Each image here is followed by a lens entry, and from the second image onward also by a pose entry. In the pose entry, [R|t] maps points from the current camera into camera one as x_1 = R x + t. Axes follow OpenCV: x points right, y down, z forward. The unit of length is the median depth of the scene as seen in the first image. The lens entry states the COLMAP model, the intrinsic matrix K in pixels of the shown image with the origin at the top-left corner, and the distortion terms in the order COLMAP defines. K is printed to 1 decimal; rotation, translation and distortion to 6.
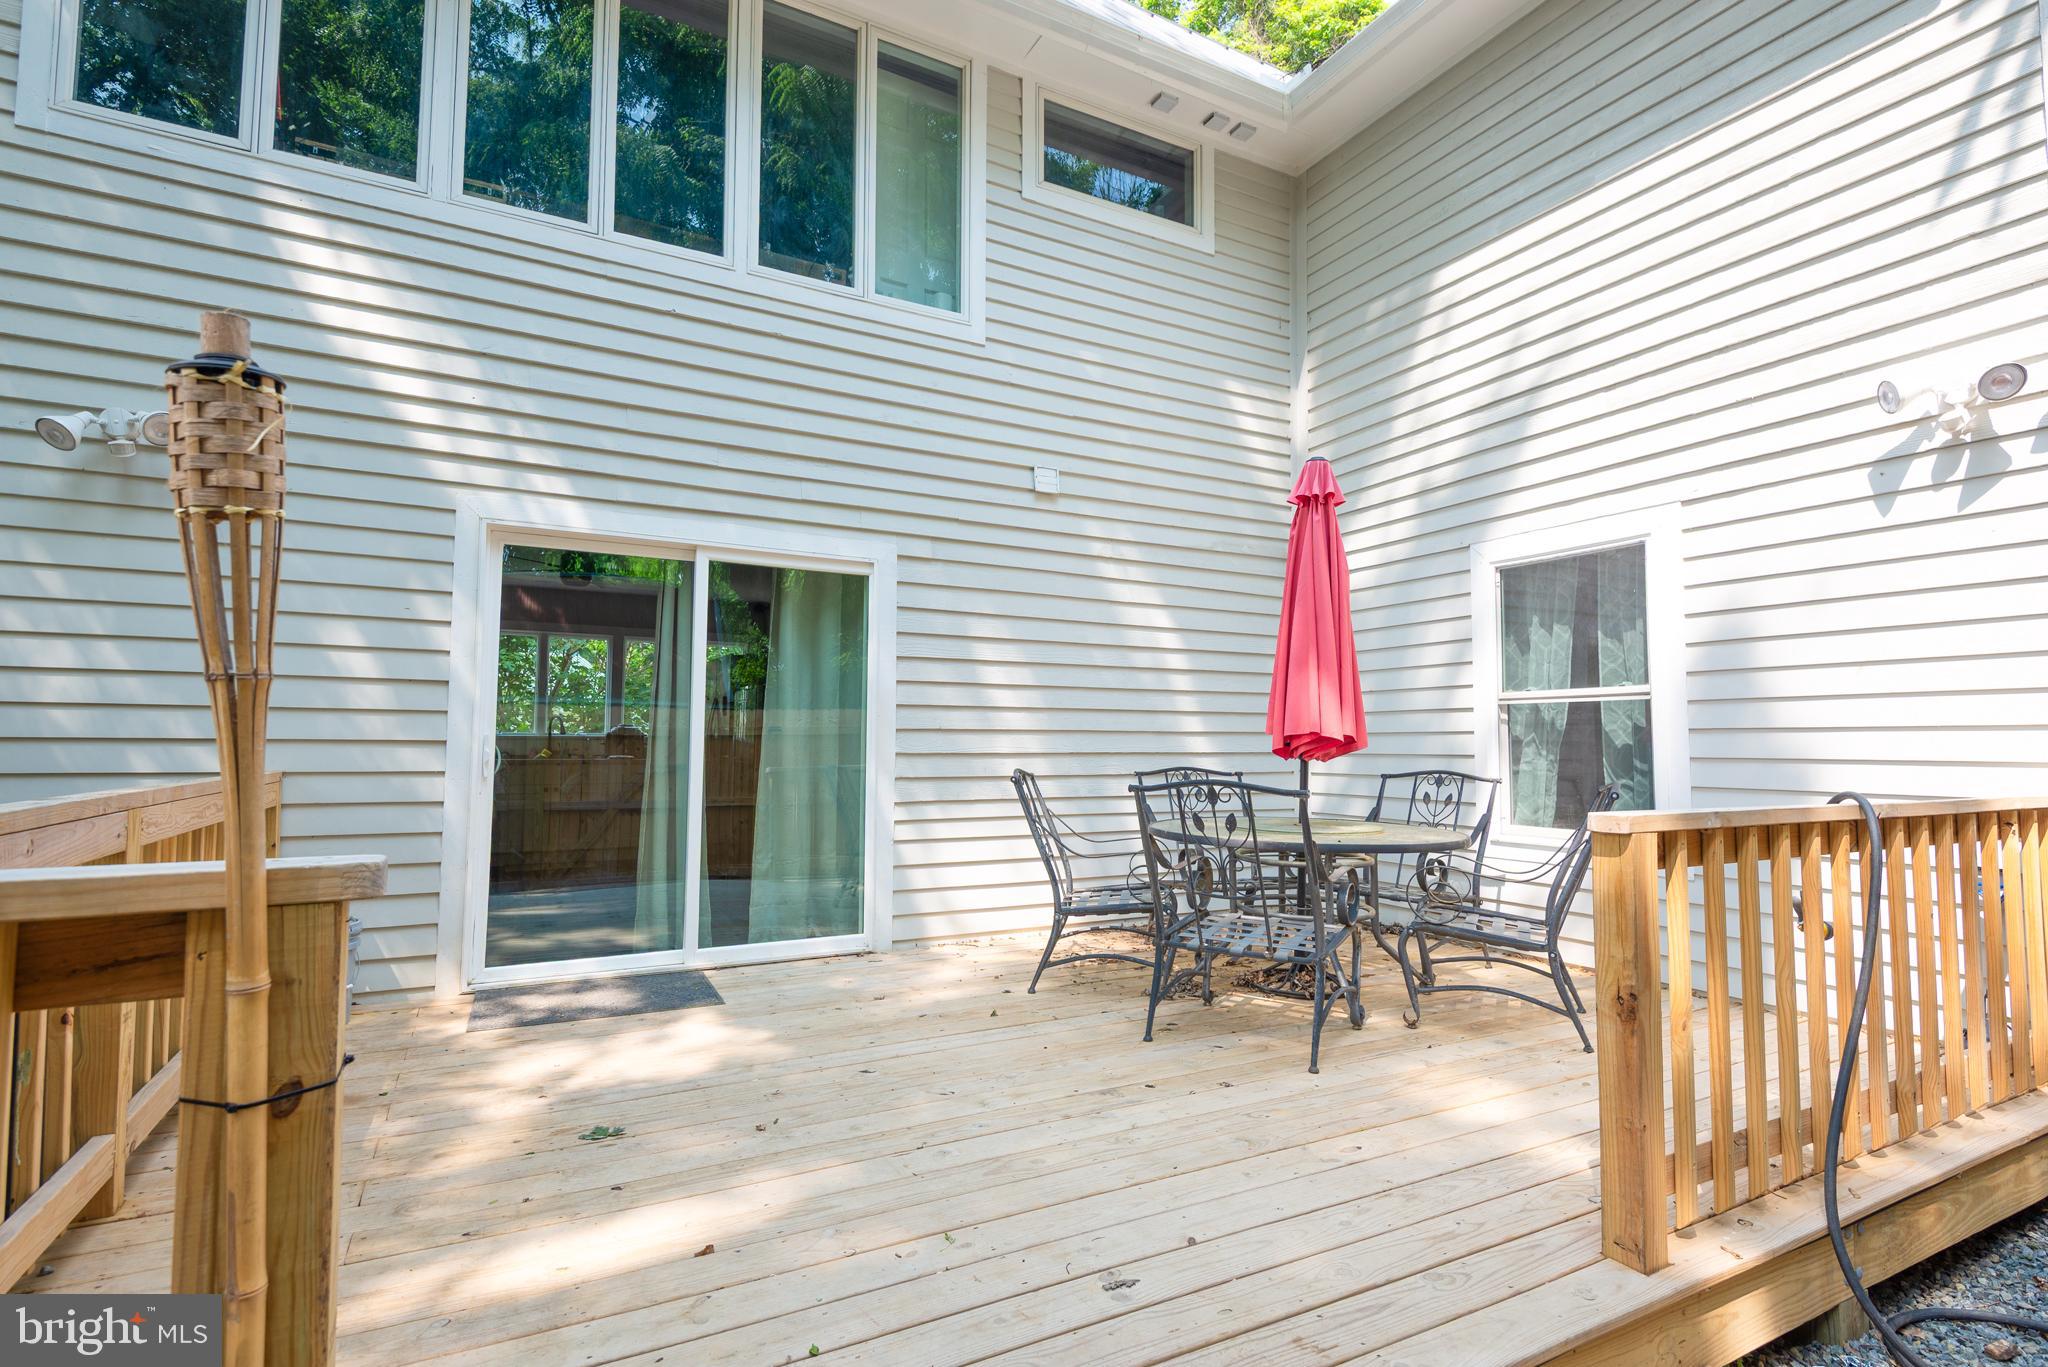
lens RADIAL K [[987.8, 0, 1013.5], [0, 987.8, 690.5], [0, 0, 1]] dist [0.004197, 0.000623]
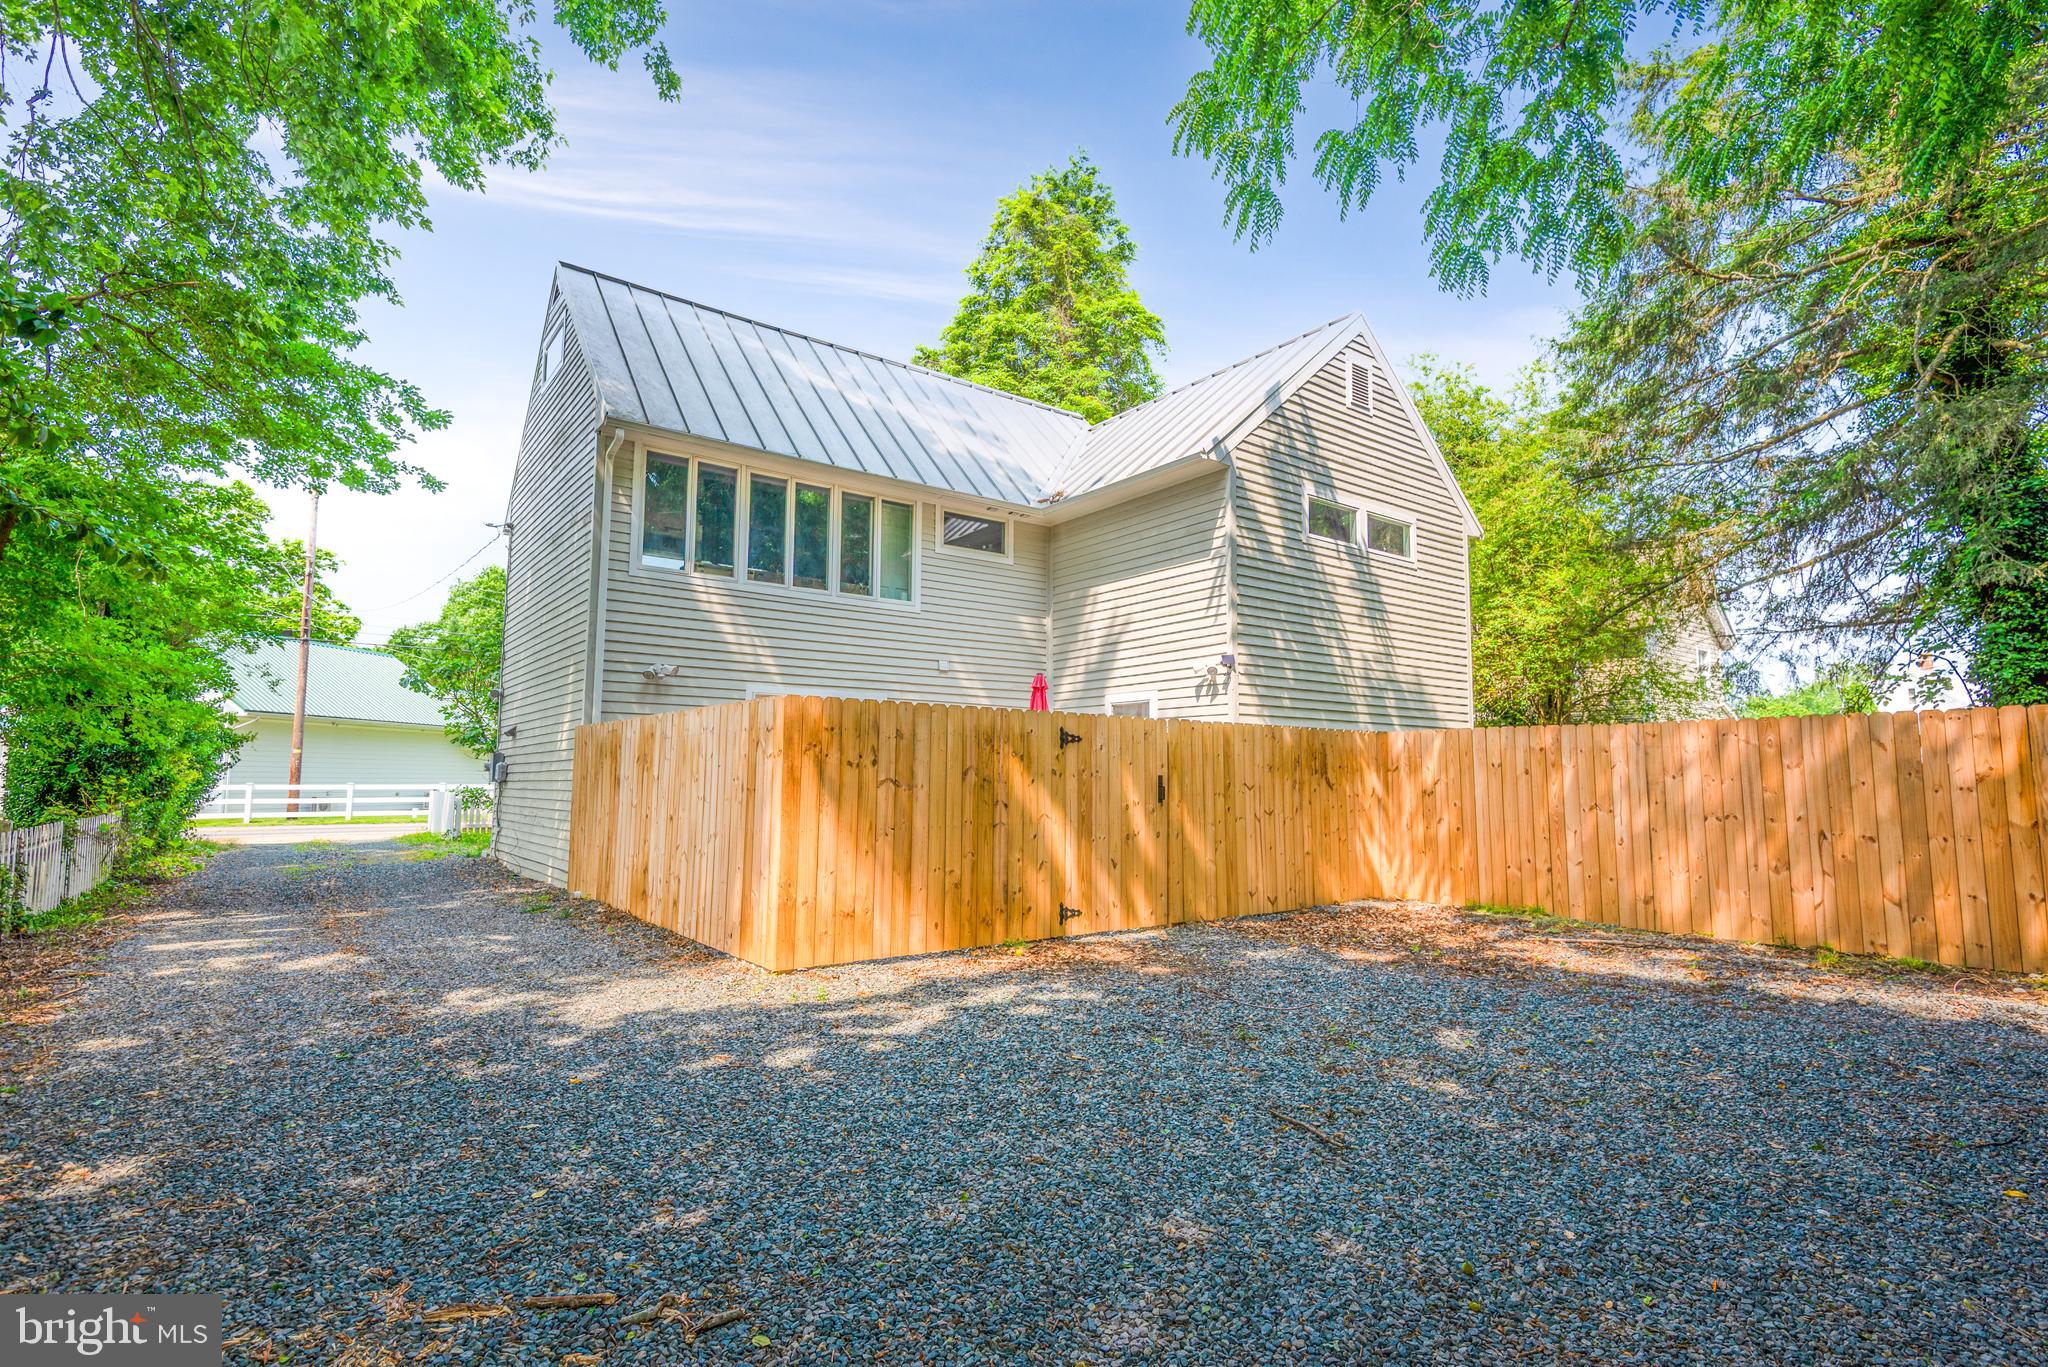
lens RADIAL K [[1023.0, 0, 1021.7], [0, 1023.0, 671.8], [0, 0, 1]] dist [-0.000538, -0.000002]
pose [[0.988369, 0.014590, 0.151374, -0.169029], [-0.008147, 0.999038, -0.043099, -0.087309], [-0.151857, 0.041364, 0.987537, -1.652256]]
